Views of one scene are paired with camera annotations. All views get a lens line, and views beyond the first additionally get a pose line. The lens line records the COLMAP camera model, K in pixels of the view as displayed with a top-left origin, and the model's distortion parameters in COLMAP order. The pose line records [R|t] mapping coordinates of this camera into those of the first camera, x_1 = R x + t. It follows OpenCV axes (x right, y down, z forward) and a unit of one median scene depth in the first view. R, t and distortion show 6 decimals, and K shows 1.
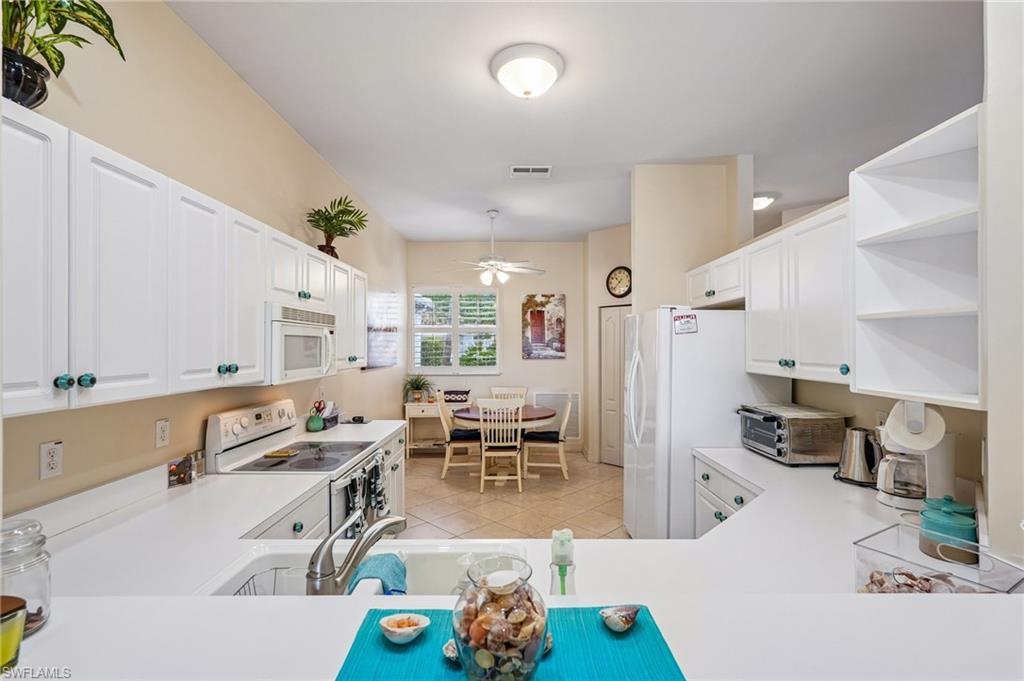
lens RADIAL K [[451.6, 0, 513.5], [0, 451.6, 343.9], [0, 0, 1]] dist [-0.016284, 0.000472]
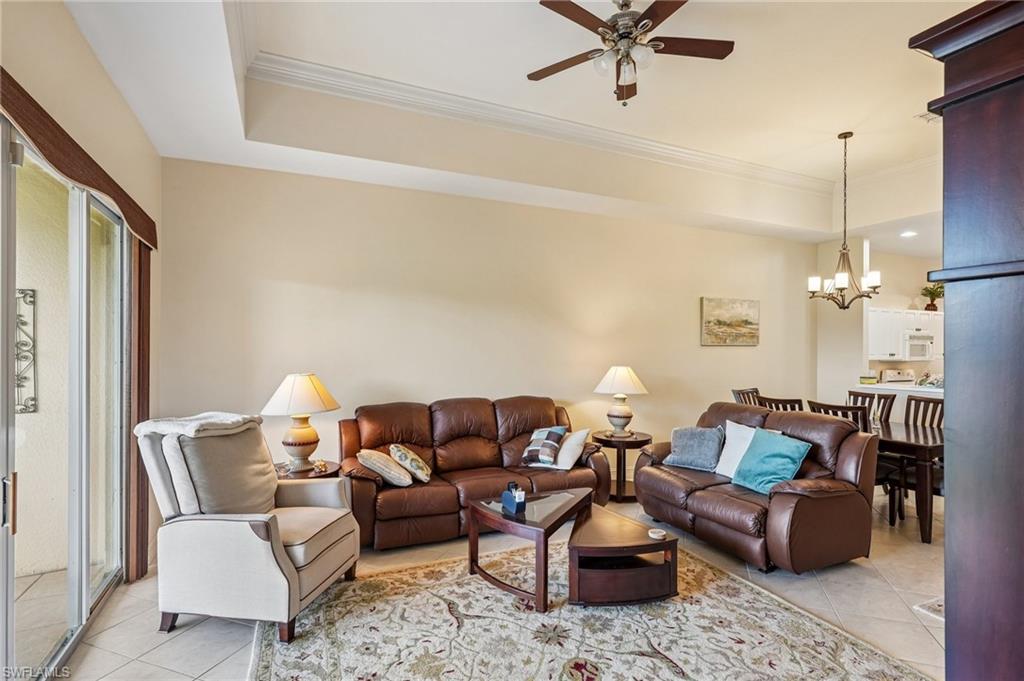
lens RADIAL K [[503.8, 0, 512.9], [0, 503.8, 347.7], [0, 0, 1]] dist [-0.003724, 0.000388]
pose [[0.423070, 0.002117, -0.906094, 0.505703], [-0.000836, 0.999998, 0.001946, -0.001438], [0.906096, -0.000066, 0.423071, -1.012373]]
